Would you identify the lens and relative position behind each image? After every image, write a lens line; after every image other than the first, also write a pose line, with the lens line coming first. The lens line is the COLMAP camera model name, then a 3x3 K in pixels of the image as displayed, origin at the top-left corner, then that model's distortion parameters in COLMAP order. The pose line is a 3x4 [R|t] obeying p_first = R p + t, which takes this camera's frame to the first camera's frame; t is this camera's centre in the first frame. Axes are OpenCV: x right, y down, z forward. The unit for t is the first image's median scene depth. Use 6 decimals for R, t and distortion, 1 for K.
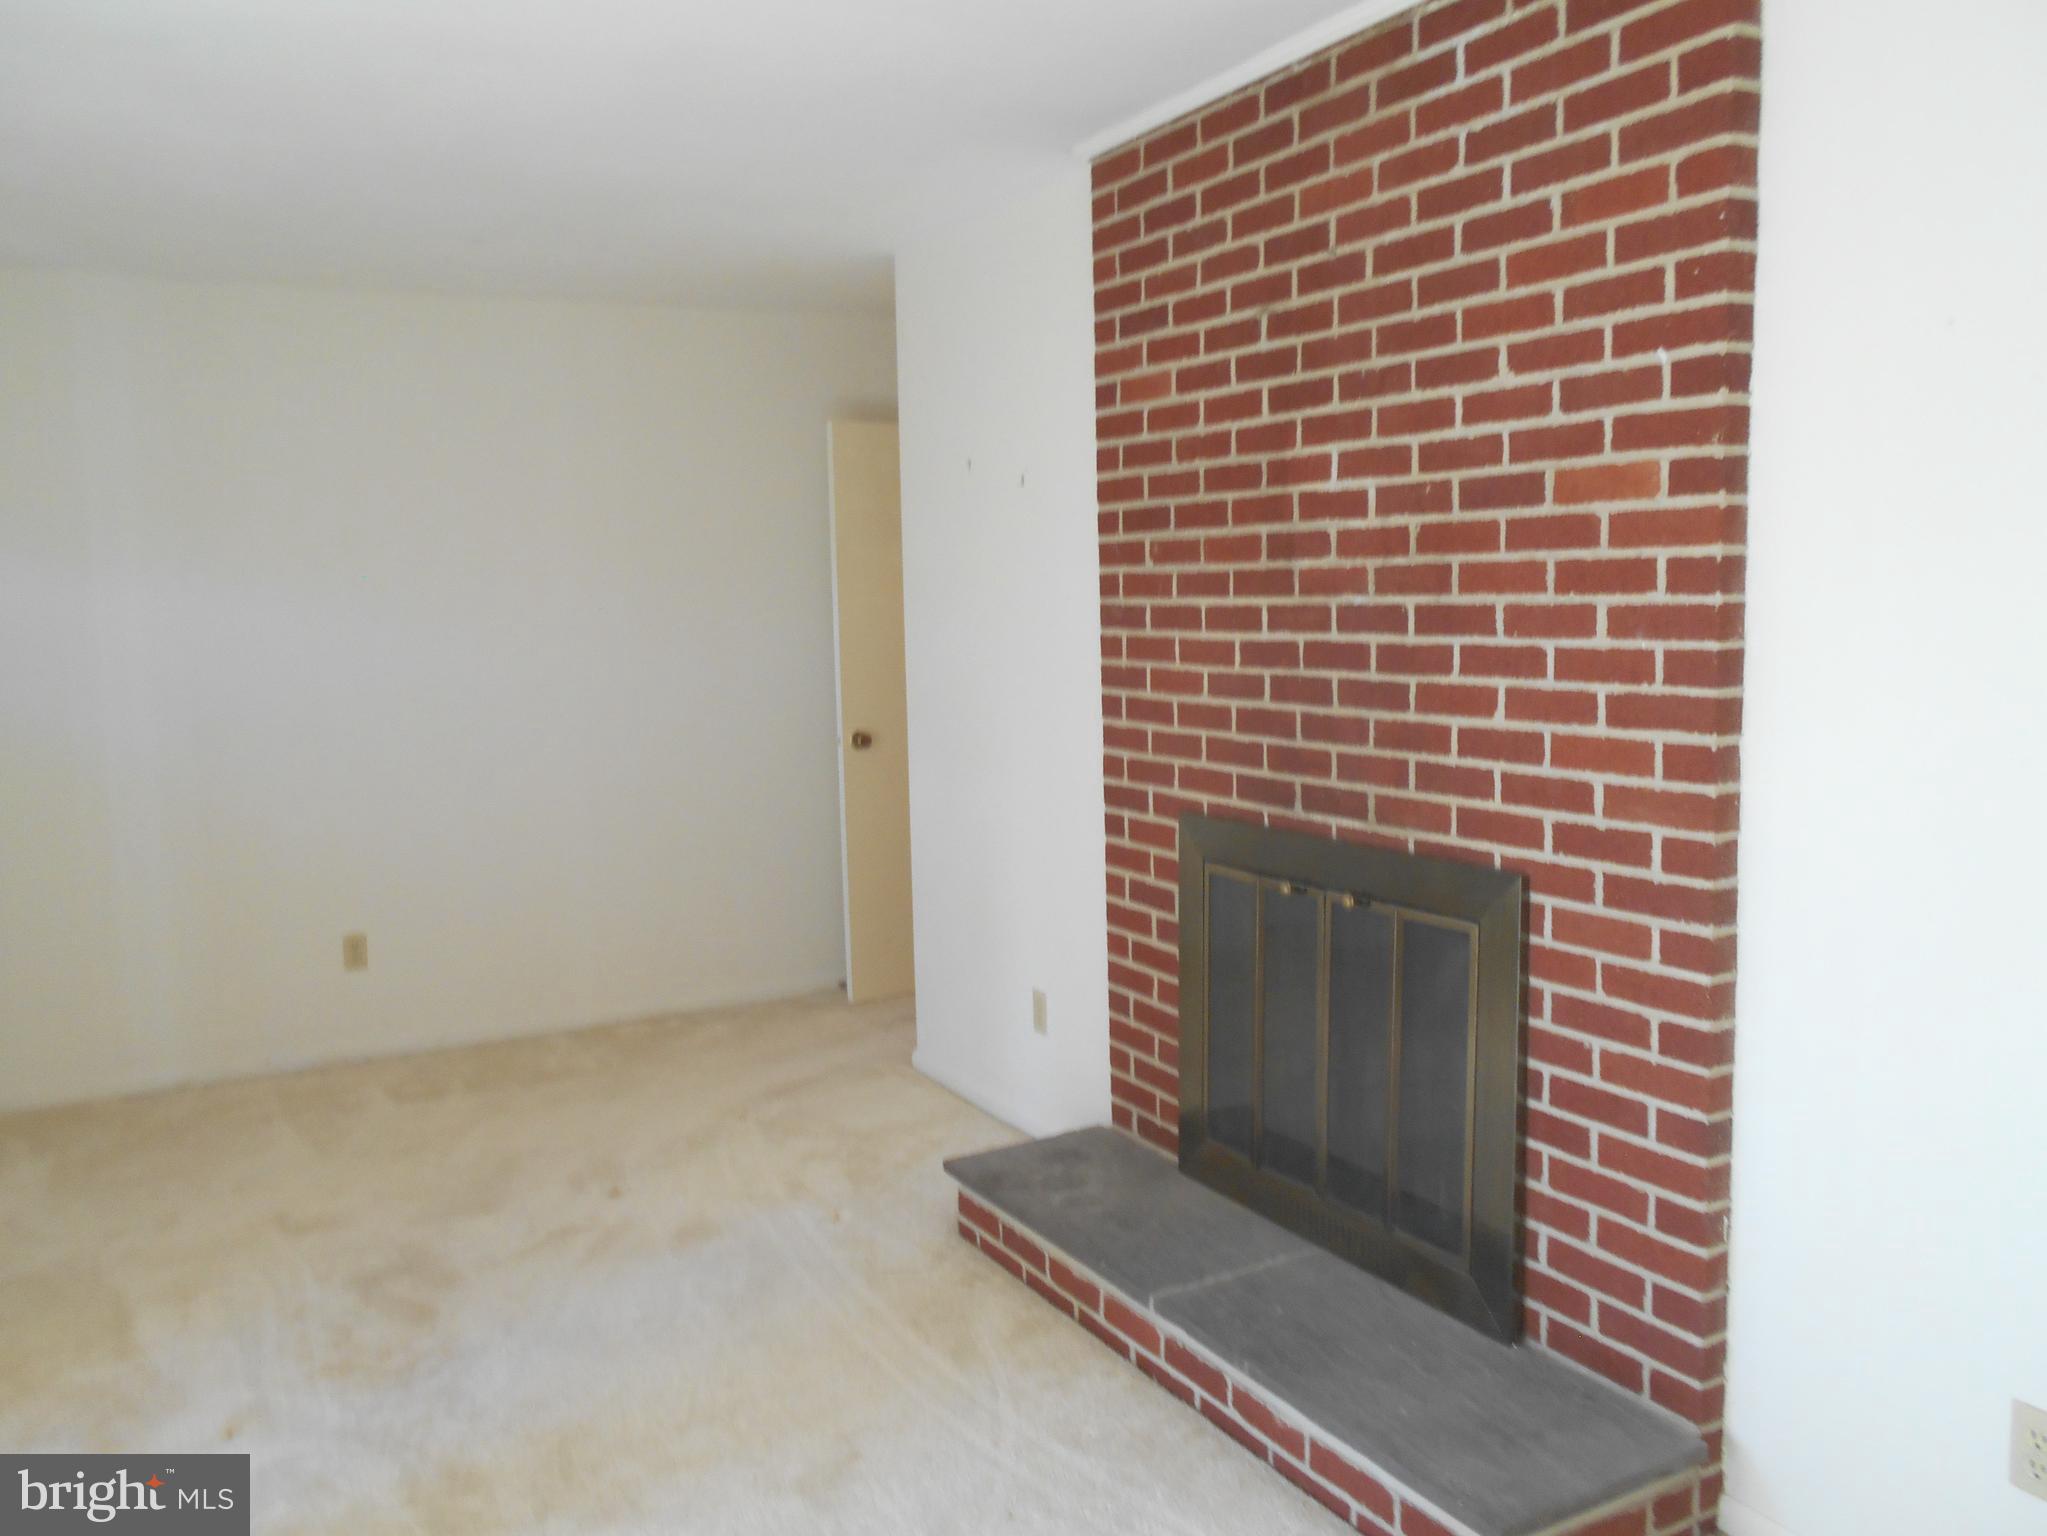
lens RADIAL K [[1597.1, 0, 1017.6], [0, 1597.1, 778.3], [0, 0, 1]] dist [-0.052264, 0.042305]
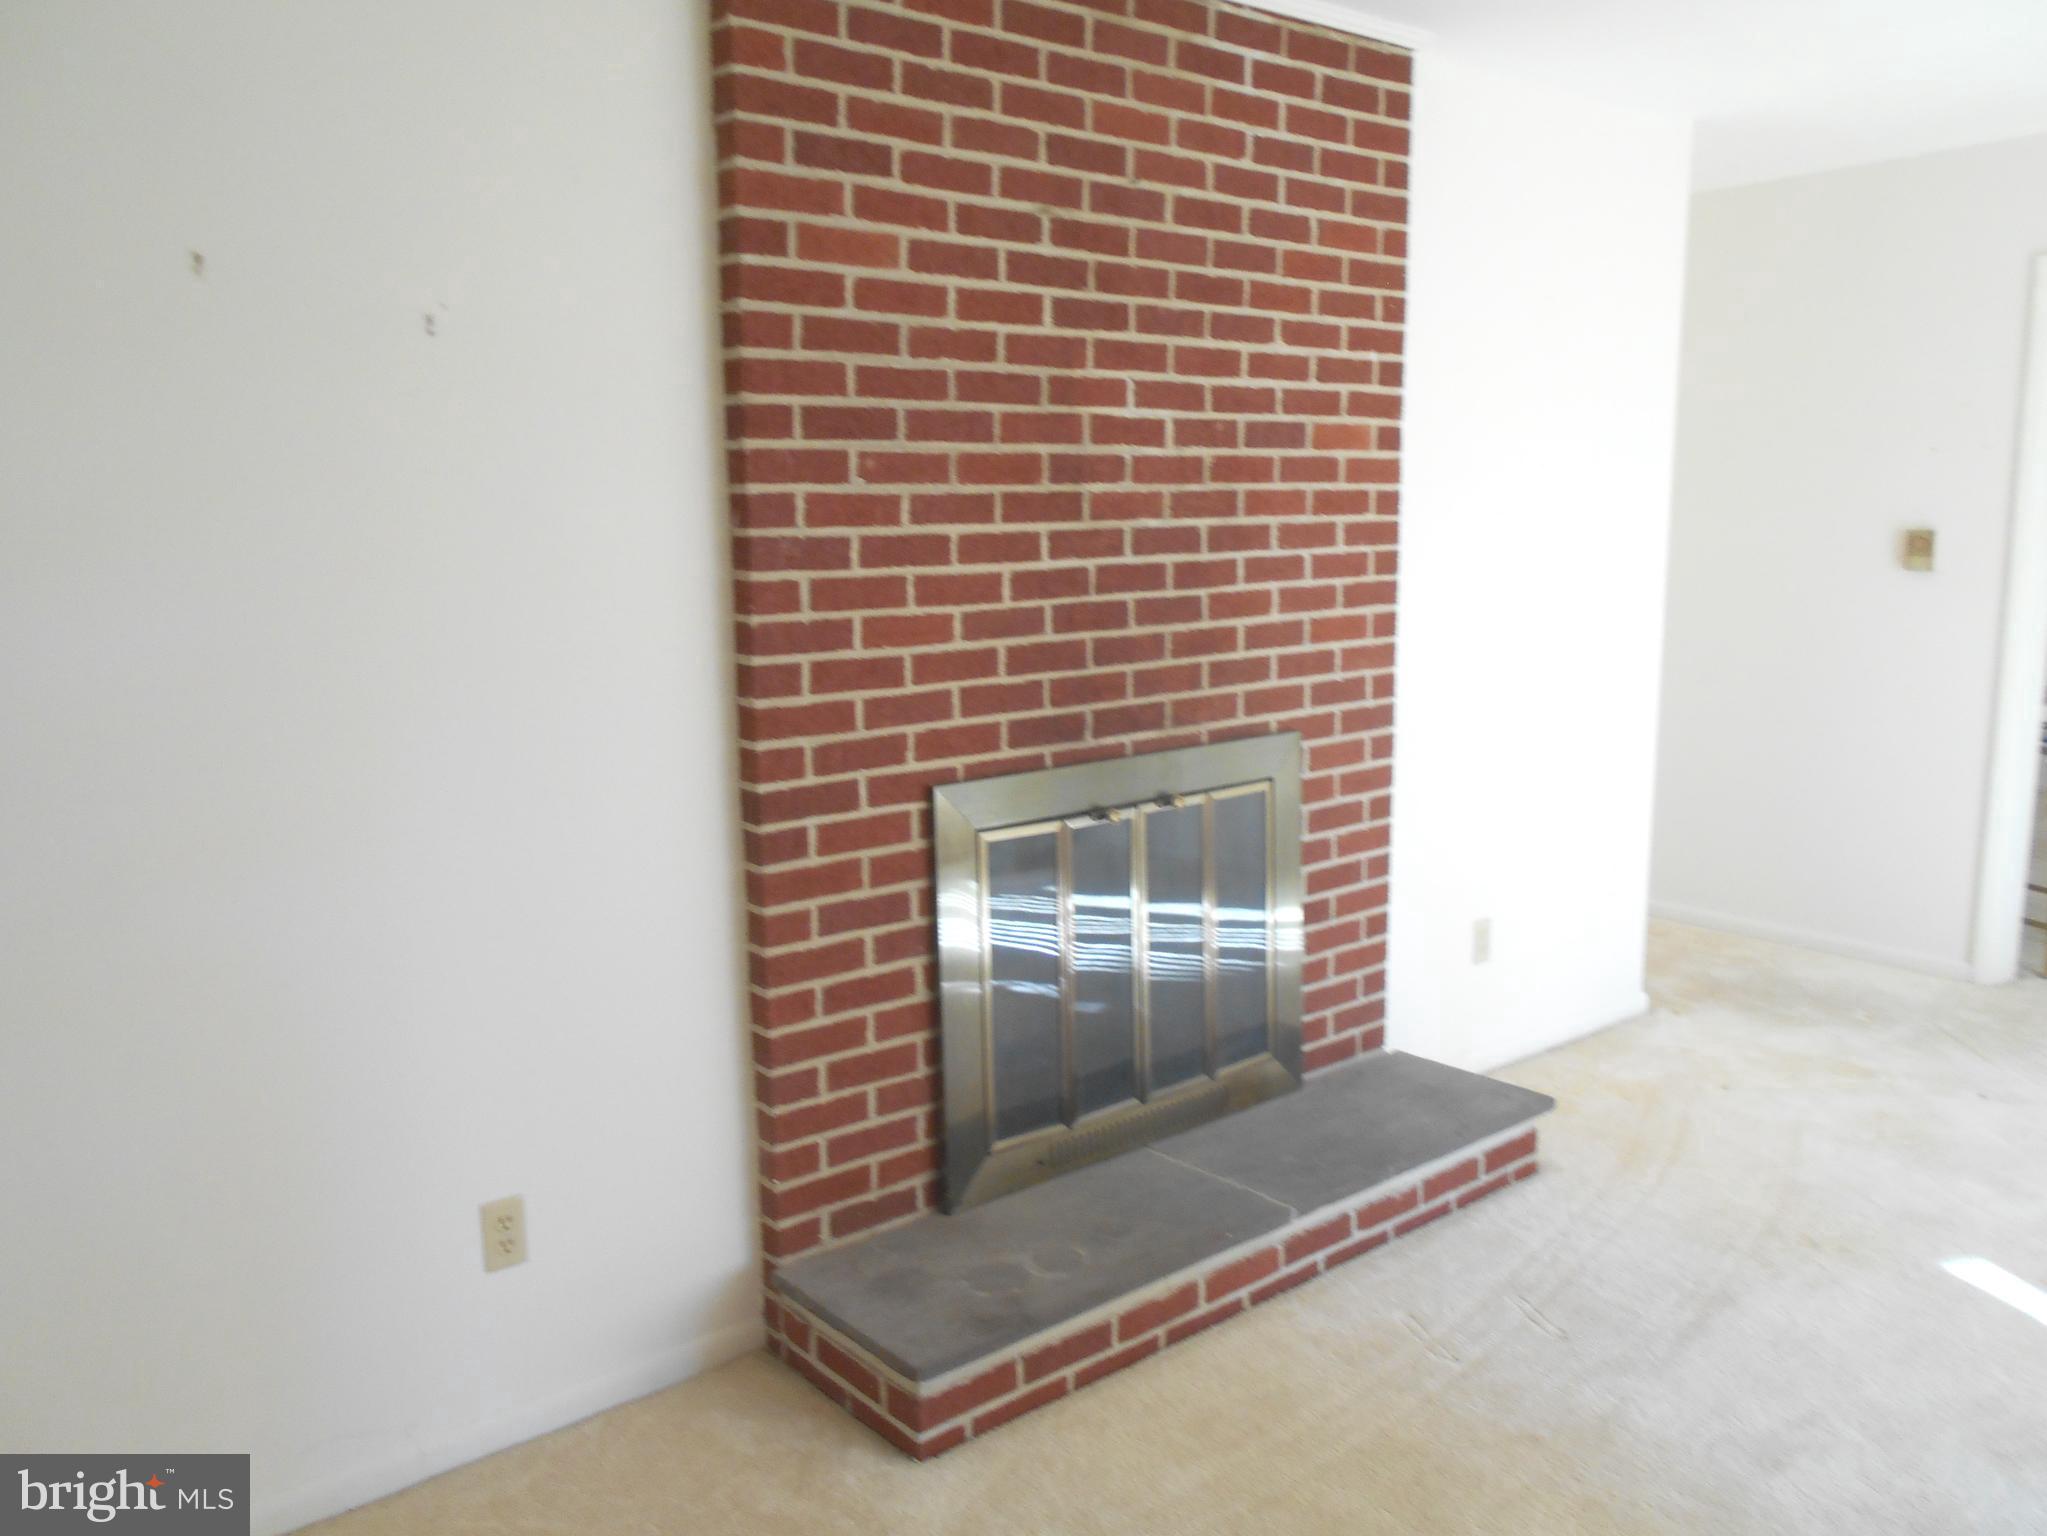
lens RADIAL K [[1597.1, 0, 1017.8], [0, 1597.1, 761.8], [0, 0, 1]] dist [-0.052264, 0.042305]
pose [[-0.175973, -0.141252, 0.974208, -0.844349], [0.128682, 0.977859, 0.165026, -0.145940], [-0.975948, 0.154403, -0.153900, 1.296763]]
